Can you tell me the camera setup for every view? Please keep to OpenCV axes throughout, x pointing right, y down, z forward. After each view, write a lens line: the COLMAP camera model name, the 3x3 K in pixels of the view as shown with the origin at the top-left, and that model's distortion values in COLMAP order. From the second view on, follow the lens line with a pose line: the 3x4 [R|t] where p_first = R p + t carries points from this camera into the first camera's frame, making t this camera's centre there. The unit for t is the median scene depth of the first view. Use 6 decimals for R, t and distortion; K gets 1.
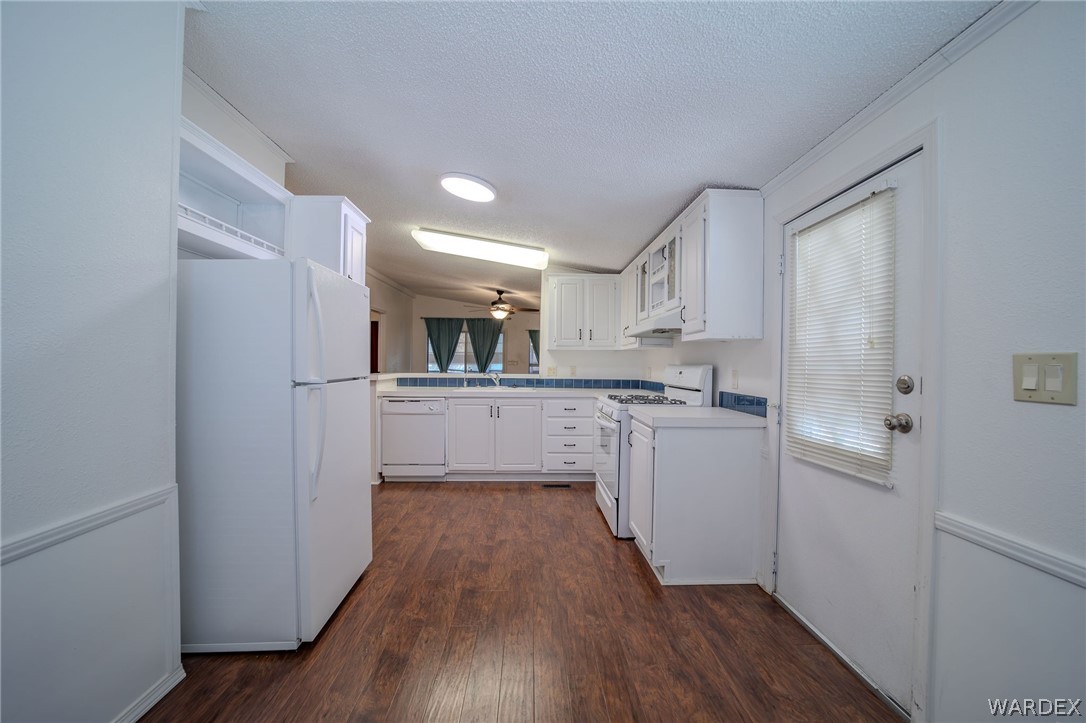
lens RADIAL K [[420.8, 0, 543.8], [0, 420.8, 364.6], [0, 0, 1]] dist [-0.036933, 0.008734]
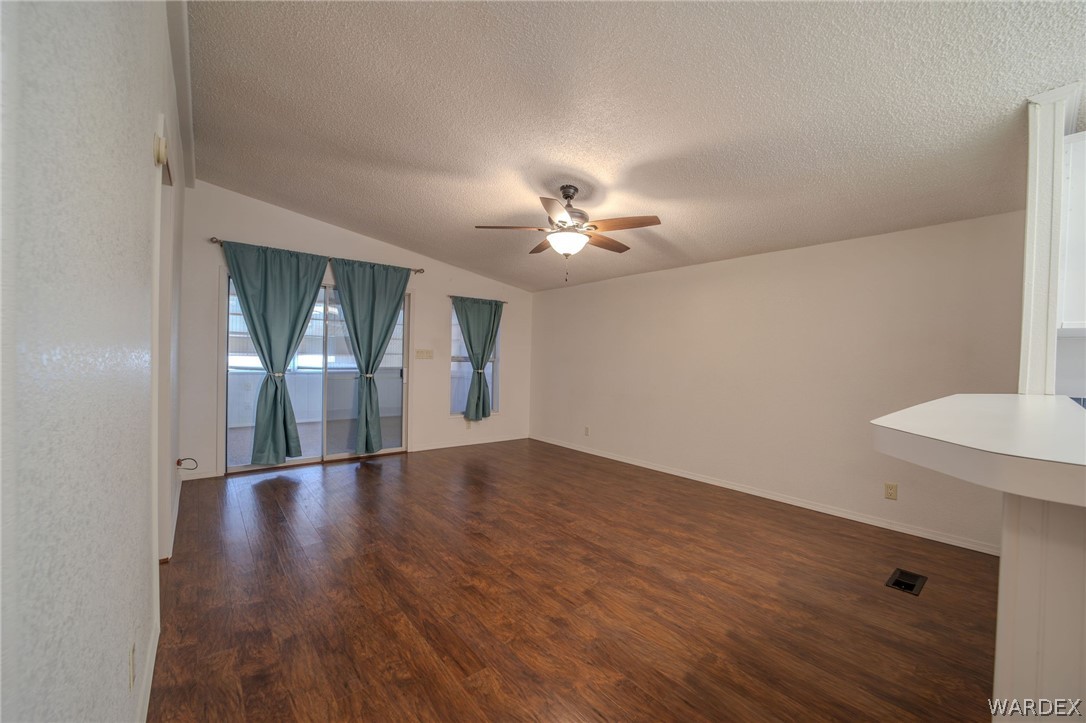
lens RADIAL K [[420.8, 0, 539.9], [0, 420.8, 366.4], [0, 0, 1]] dist [-0.036933, 0.008734]
pose [[0.793326, -0.001725, 0.608795, -0.894219], [-0.013253, 0.999710, 0.020103, -0.006379], [-0.608653, -0.024017, 0.793073, 1.550109]]
